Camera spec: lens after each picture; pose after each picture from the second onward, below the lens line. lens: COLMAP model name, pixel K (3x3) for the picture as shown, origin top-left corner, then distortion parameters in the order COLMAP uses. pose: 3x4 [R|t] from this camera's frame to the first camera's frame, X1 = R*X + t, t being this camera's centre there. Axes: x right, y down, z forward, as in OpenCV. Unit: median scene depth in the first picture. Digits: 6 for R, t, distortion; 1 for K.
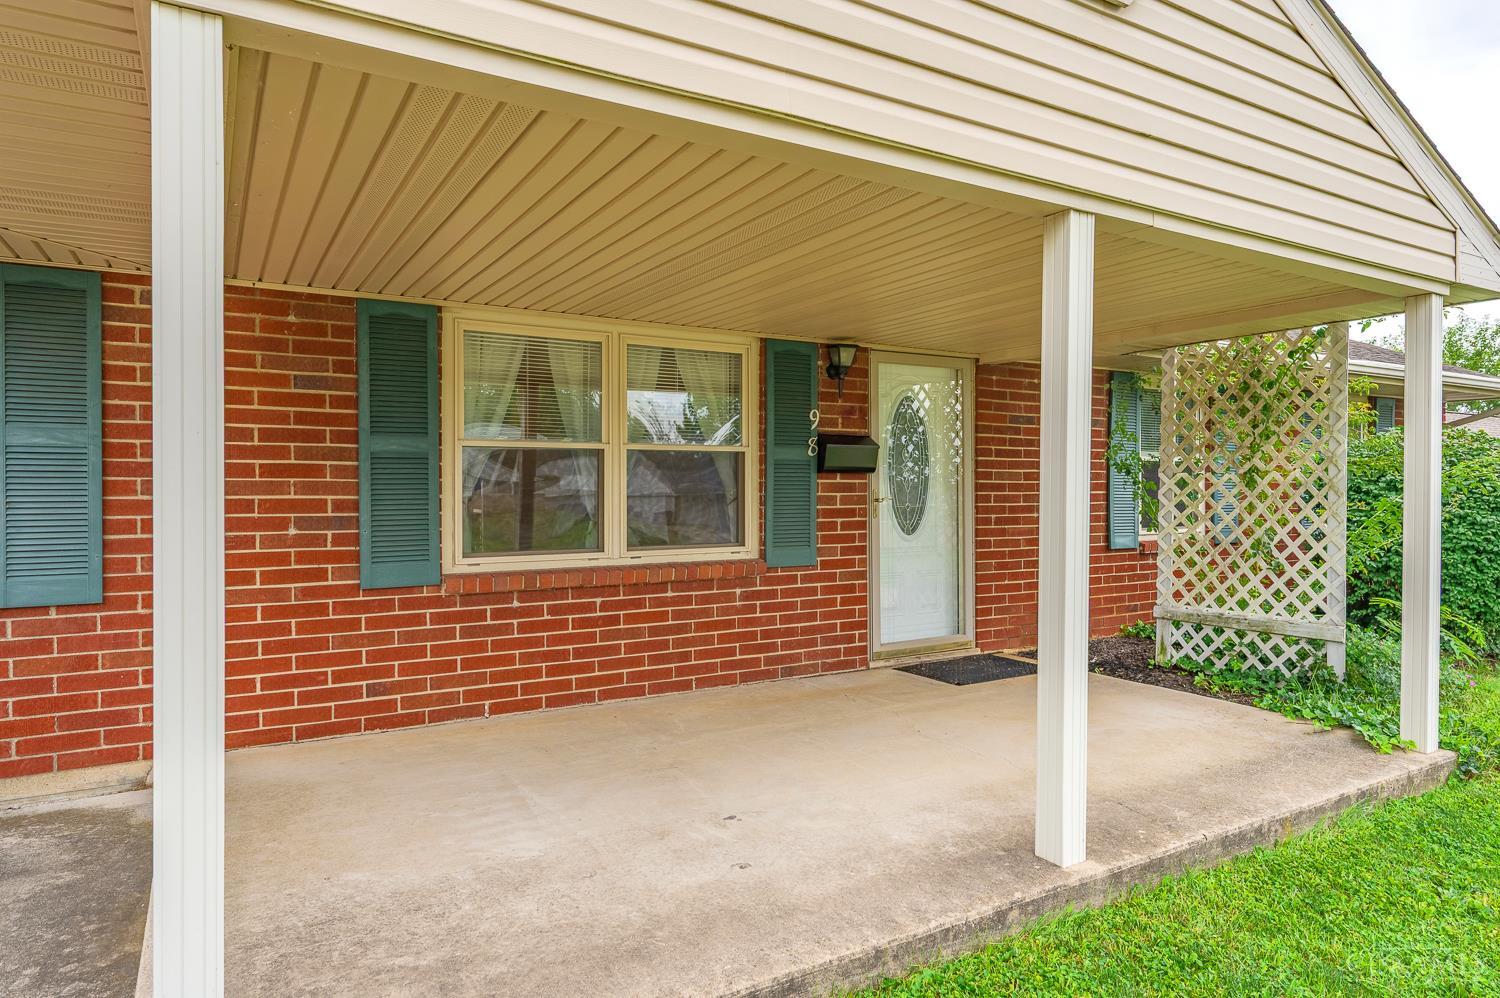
lens RADIAL K [[917.7, 0, 769.5], [0, 917.7, 499.8], [0, 0, 1]] dist [-0.001361, 0.000759]
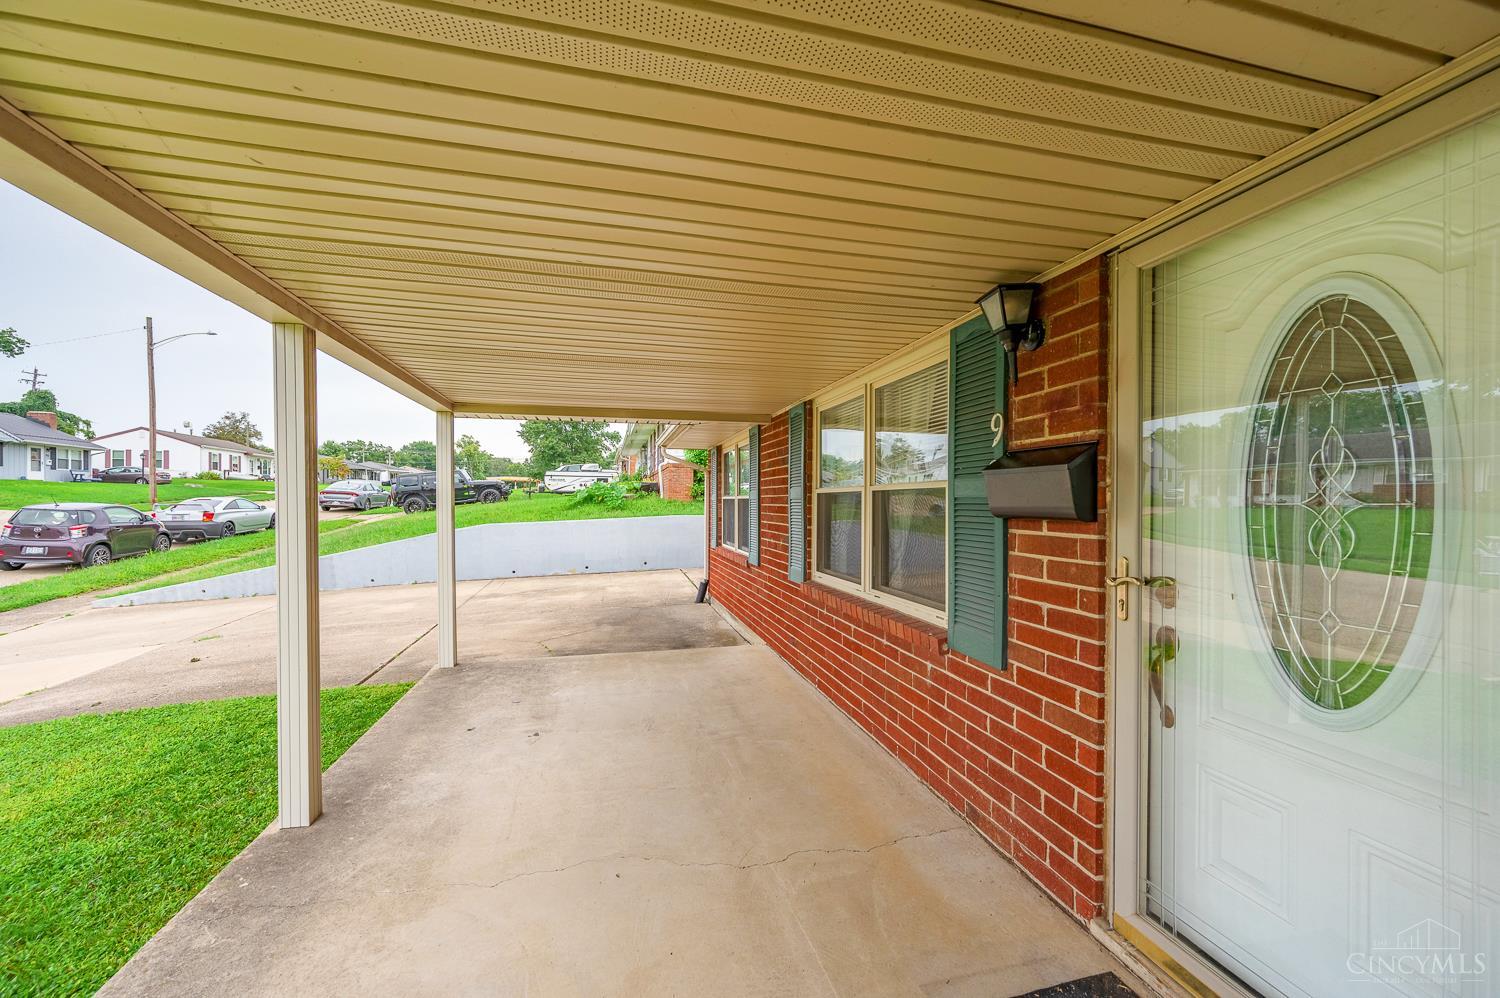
lens RADIAL K [[586.6, 0, 733.5], [0, 586.6, 504.9], [0, 0, 1]] dist [-0.002585, 0.000780]
pose [[-0.314992, 0.005030, -0.949081, 0.536047], [-0.017617, 0.999783, 0.011145, -0.044087], [0.948931, 0.020230, -0.314835, 1.083554]]
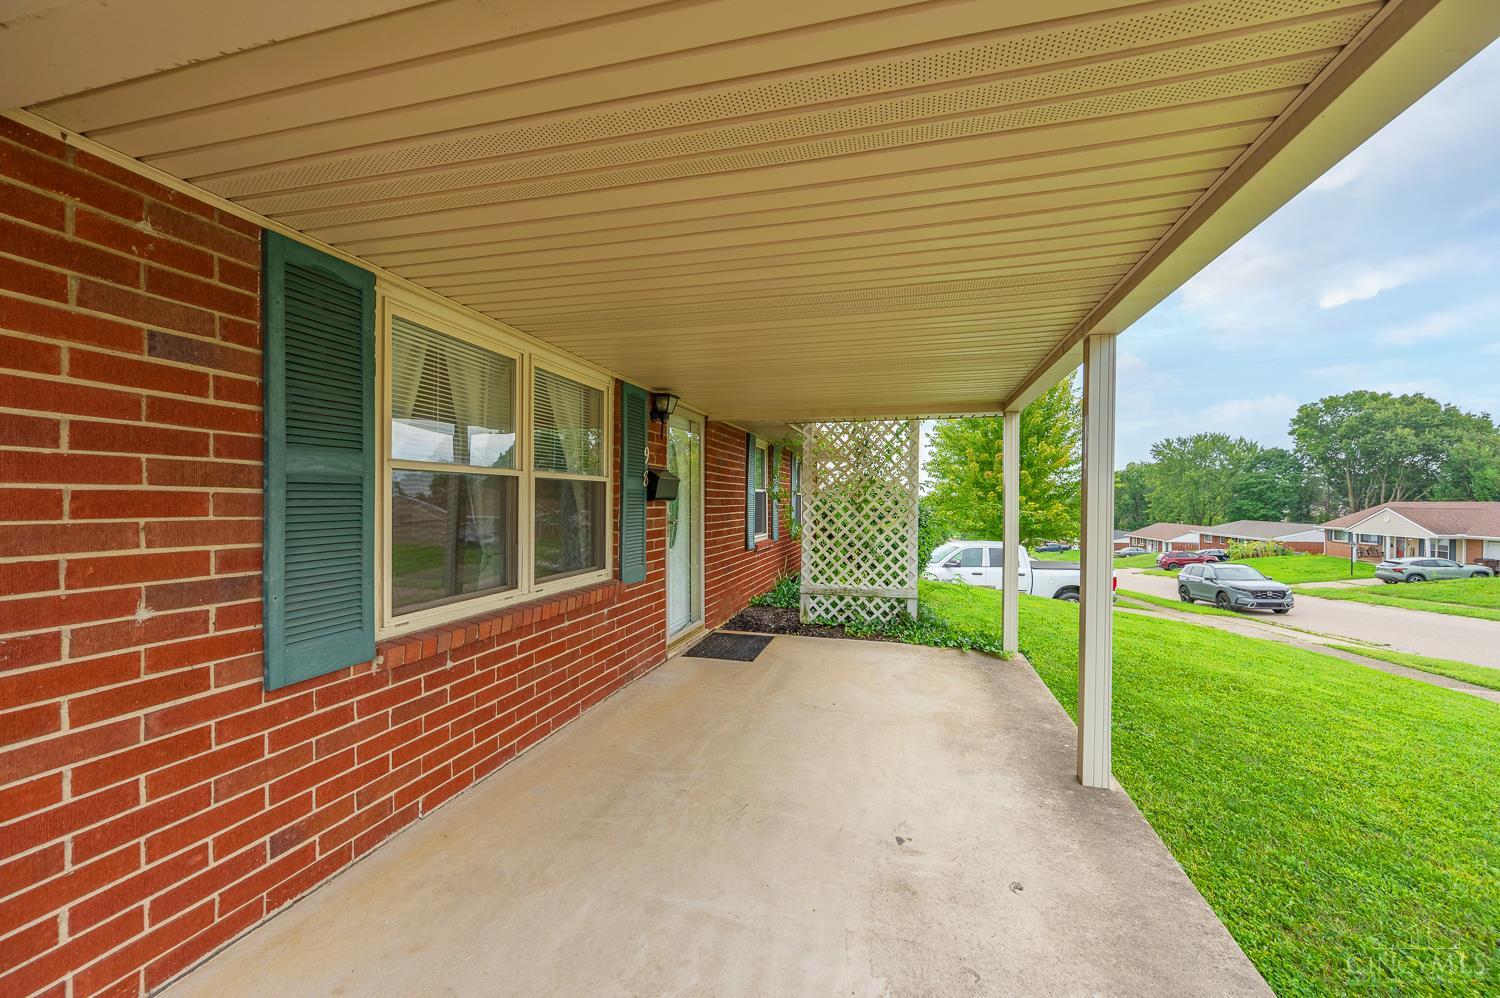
lens RADIAL K [[586.6, 0, 747.6], [0, 586.6, 503.6], [0, 0, 1]] dist [-0.002585, 0.000780]
pose [[0.722948, 0.003569, 0.690893, -0.423737], [-0.000711, 0.999990, -0.004423, -0.025874], [-0.690902, 0.002706, 0.722943, 0.419498]]
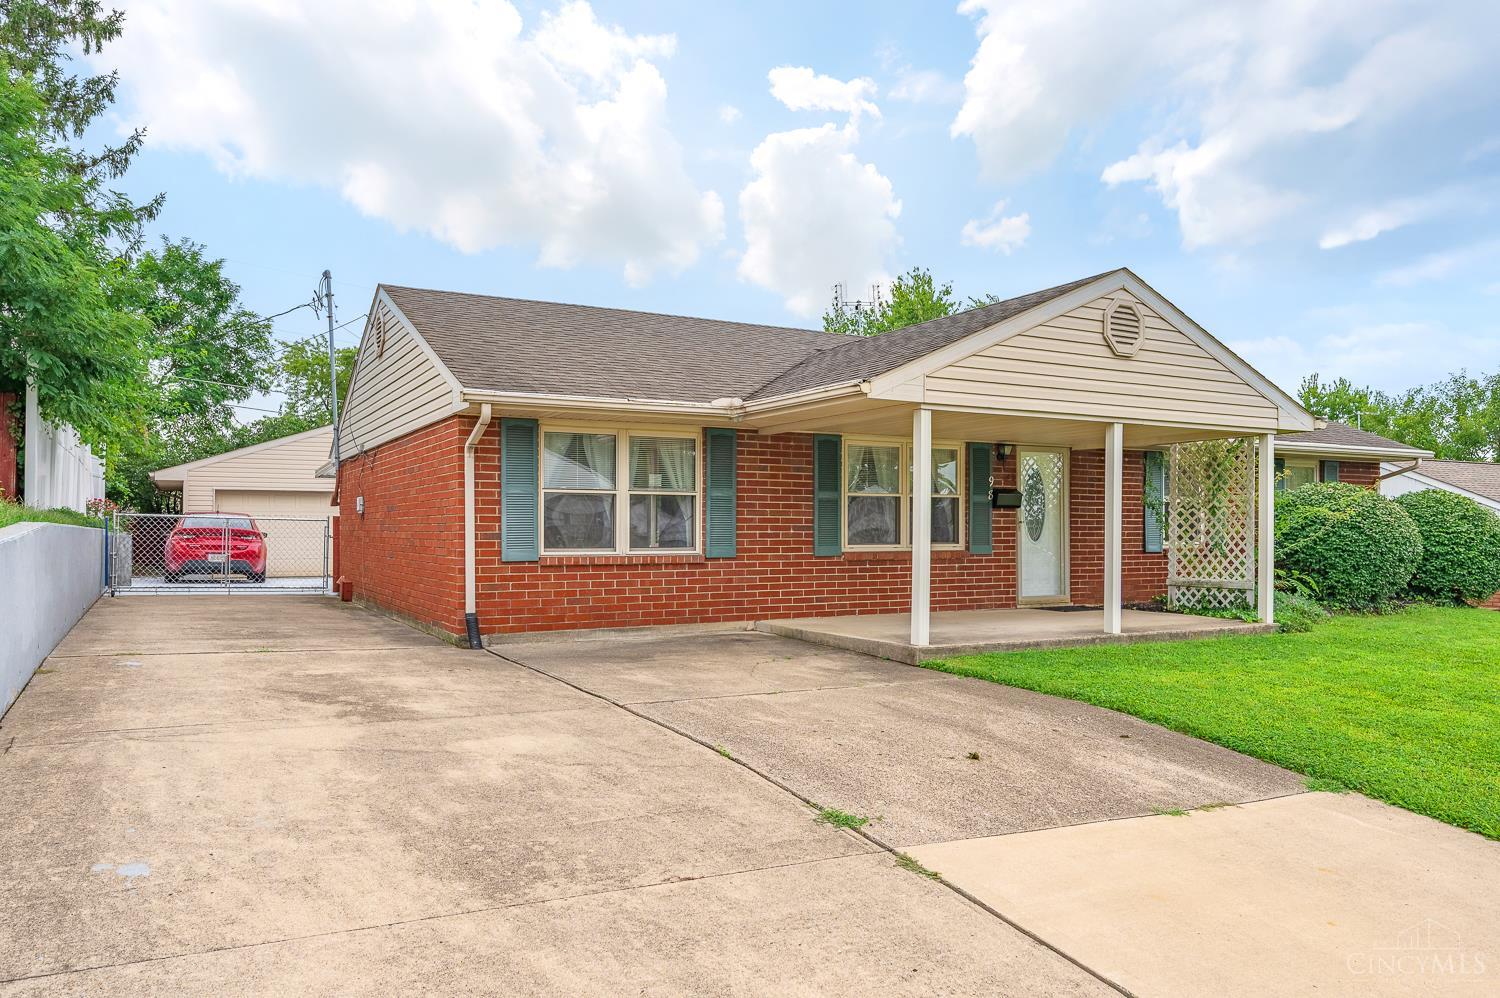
lens RADIAL K [[1075.3, 0, 745.4], [0, 1075.3, 532.1], [0, 0, 1]] dist [0.000962, 0.001397]
pose [[0.999323, 0.001211, -0.036763, -0.455345], [-0.001701, 0.999910, -0.013295, 0.062753], [0.036744, 0.013349, 0.999236, -1.549548]]
